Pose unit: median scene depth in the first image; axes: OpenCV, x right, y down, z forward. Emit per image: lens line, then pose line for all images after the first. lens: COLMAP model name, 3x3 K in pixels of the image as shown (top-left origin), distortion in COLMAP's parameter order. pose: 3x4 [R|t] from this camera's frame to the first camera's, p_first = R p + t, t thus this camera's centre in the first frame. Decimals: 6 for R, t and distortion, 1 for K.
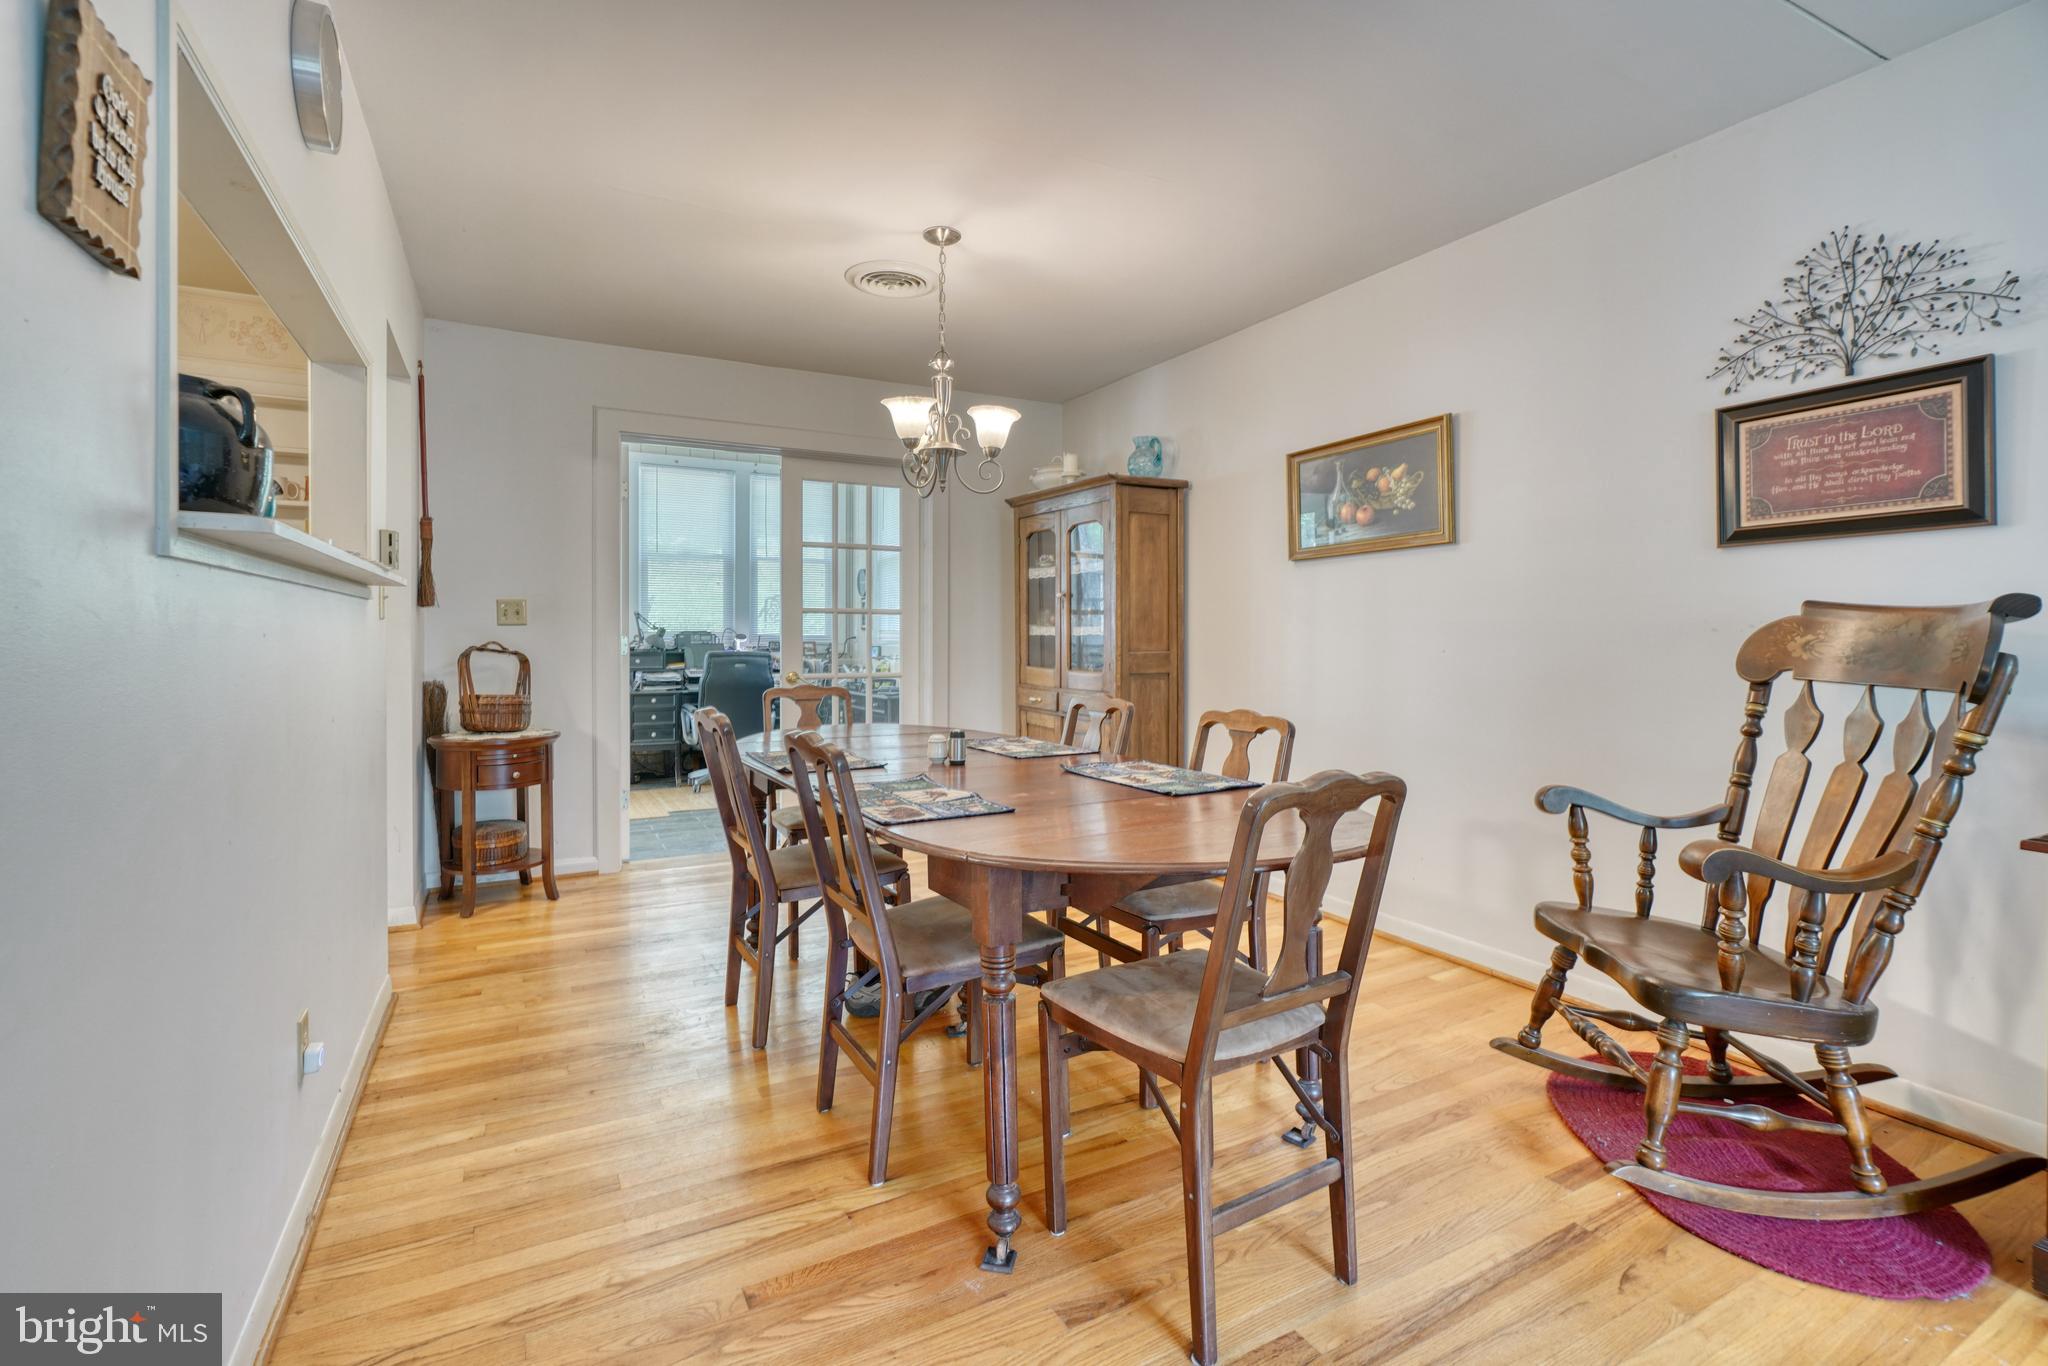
lens RADIAL K [[926.3, 0, 978.1], [0, 926.3, 630.8], [0, 0, 1]] dist [-0.011566, 0.005063]
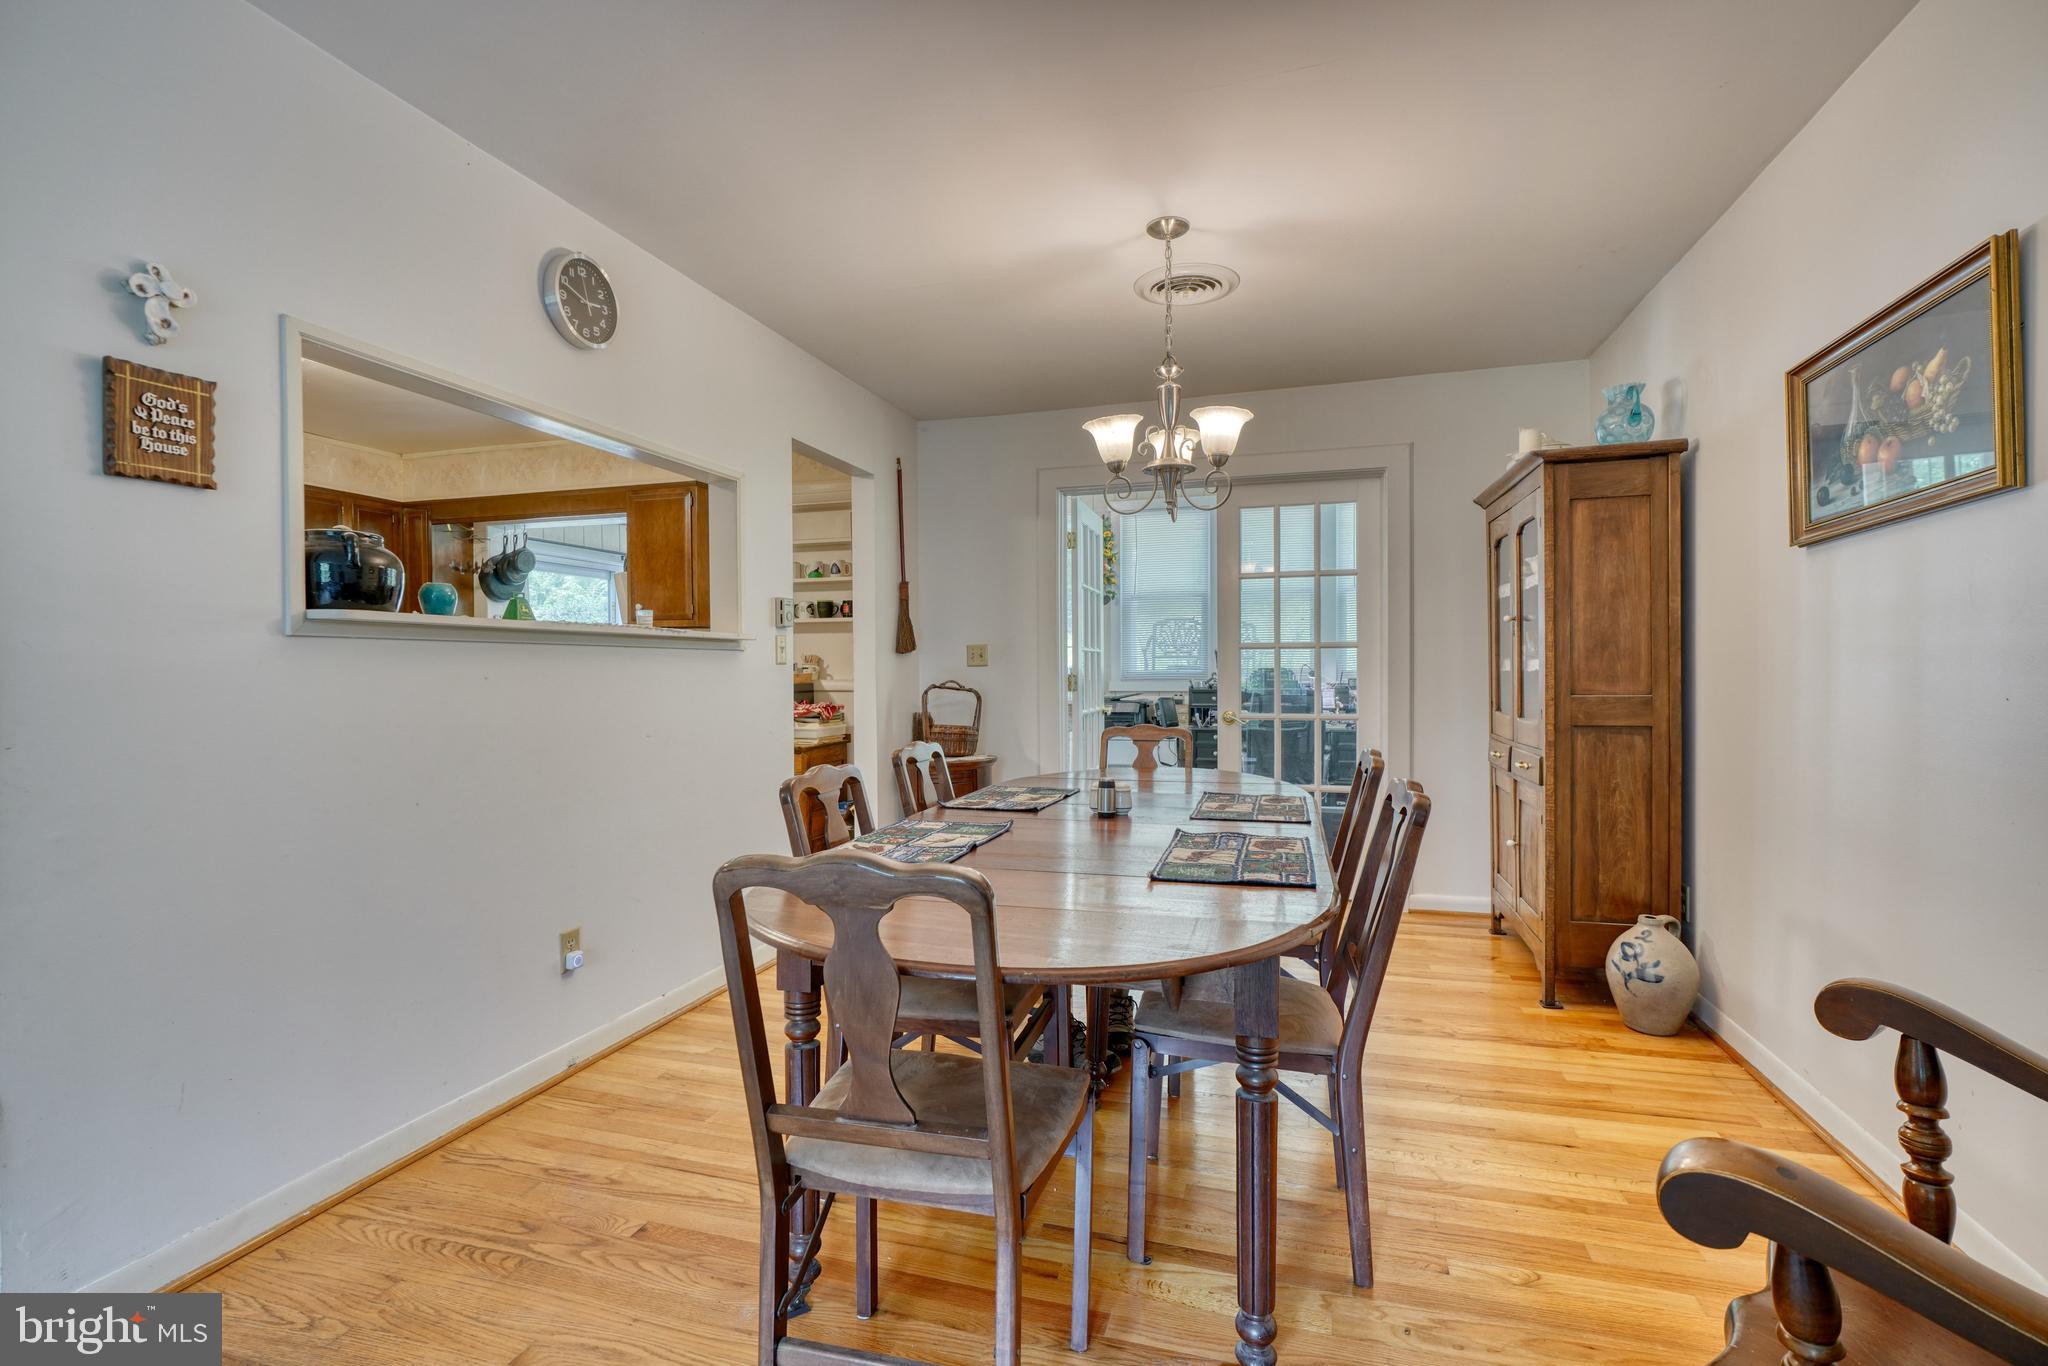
lens RADIAL K [[926.3, 0, 1019.5], [0, 926.3, 678.9], [0, 0, 1]] dist [-0.011566, 0.005063]
pose [[0.709375, -0.001031, -0.704830, 0.403521], [0.009712, 0.999918, 0.008312, 0.000514], [0.704764, -0.012741, 0.709328, 0.214532]]
